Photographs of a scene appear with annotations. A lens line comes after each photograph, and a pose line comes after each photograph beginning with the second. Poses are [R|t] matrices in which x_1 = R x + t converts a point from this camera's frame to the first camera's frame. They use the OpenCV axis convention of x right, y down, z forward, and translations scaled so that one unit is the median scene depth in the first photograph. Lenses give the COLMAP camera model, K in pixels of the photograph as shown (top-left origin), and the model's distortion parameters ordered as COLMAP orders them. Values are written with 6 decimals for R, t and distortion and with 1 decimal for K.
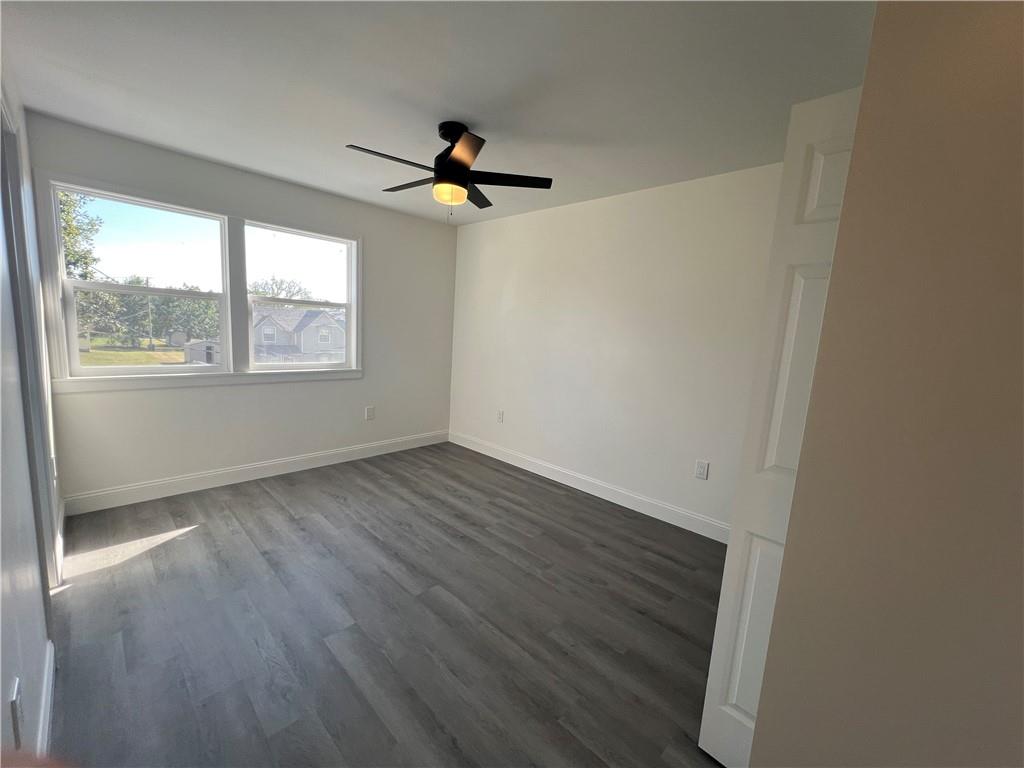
lens RADIAL K [[416.1, 0, 513.0], [0, 416.1, 385.0], [0, 0, 1]] dist [0.001061, 0.000173]
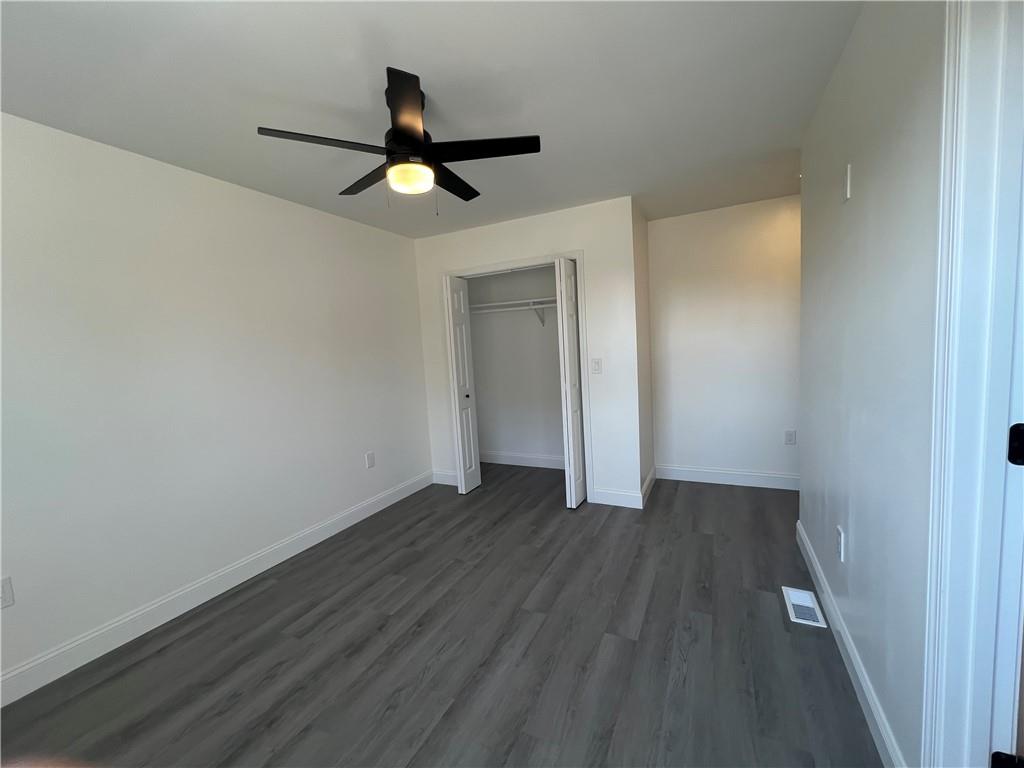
lens RADIAL K [[416.1, 0, 514.0], [0, 416.1, 384.6], [0, 0, 1]] dist [0.001061, 0.000173]
pose [[-0.311995, -0.126563, 0.941616, -0.826220], [0.168366, 0.968036, 0.185900, -0.171057], [-0.935047, 0.216536, -0.280714, 0.943371]]
